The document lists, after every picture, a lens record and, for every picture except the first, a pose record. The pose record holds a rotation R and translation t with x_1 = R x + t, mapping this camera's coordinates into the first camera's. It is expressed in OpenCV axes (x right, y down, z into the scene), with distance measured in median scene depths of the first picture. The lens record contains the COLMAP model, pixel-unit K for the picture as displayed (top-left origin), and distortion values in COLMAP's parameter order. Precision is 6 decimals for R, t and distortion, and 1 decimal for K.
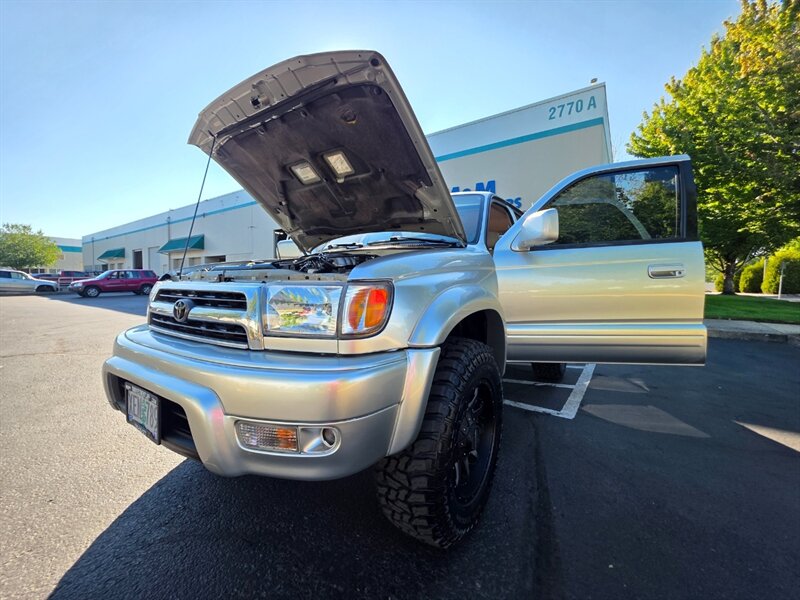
lens RADIAL K [[318.7, 0, 398.7], [0, 318.7, 298.5], [0, 0, 1]] dist [0.002768, -0.000270]
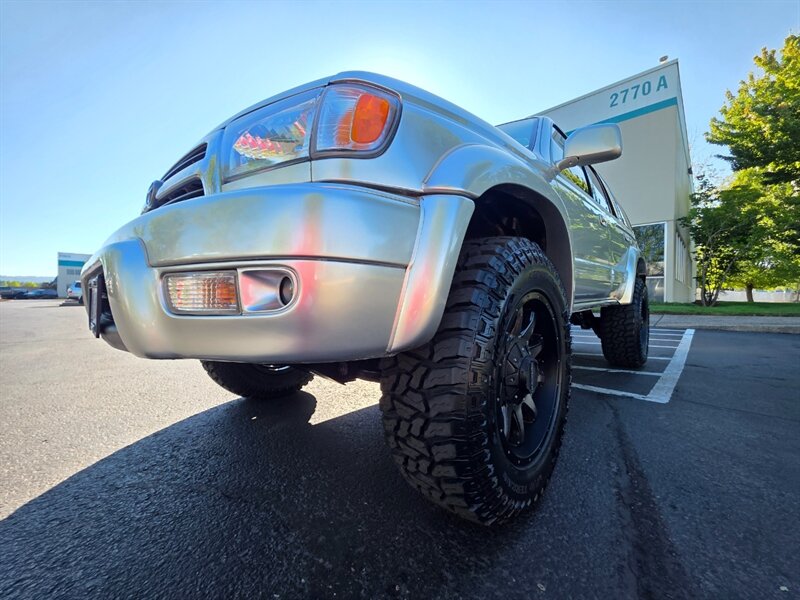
lens RADIAL K [[317.2, 0, 399.6], [0, 317.2, 299.2], [0, 0, 1]] dist [0.000506, 0.000583]
pose [[0.988494, -0.004914, -0.151180, 0.059446], [-0.001795, 0.999020, -0.044214, 0.296638], [0.151249, 0.043977, 0.987517, 0.263207]]
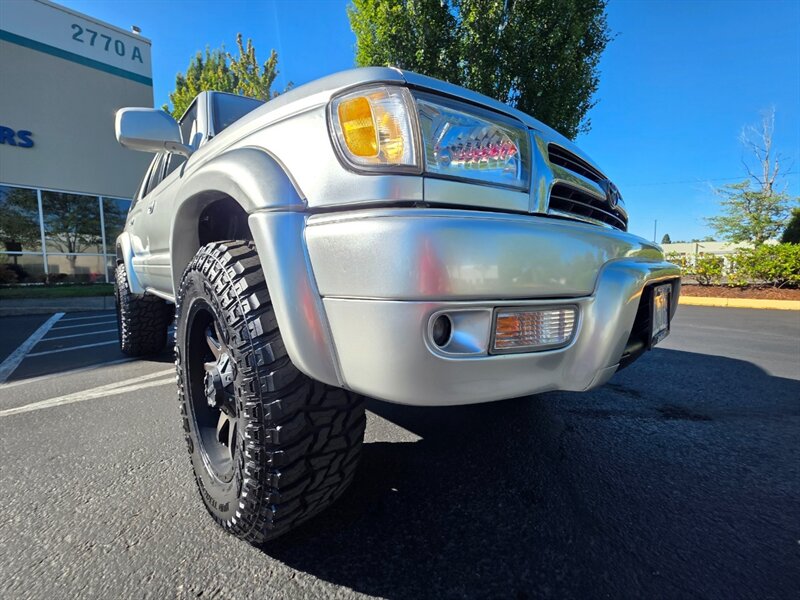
lens RADIAL K [[322.0, 0, 403.0], [0, 322.0, 298.6], [0, 0, 1]] dist [0.000218, -0.000239]
pose [[0.198594, -0.090529, 0.975892, -1.365355], [0.059287, 0.995011, 0.080238, 0.170864], [-0.978287, 0.041923, 0.202970, 1.166472]]
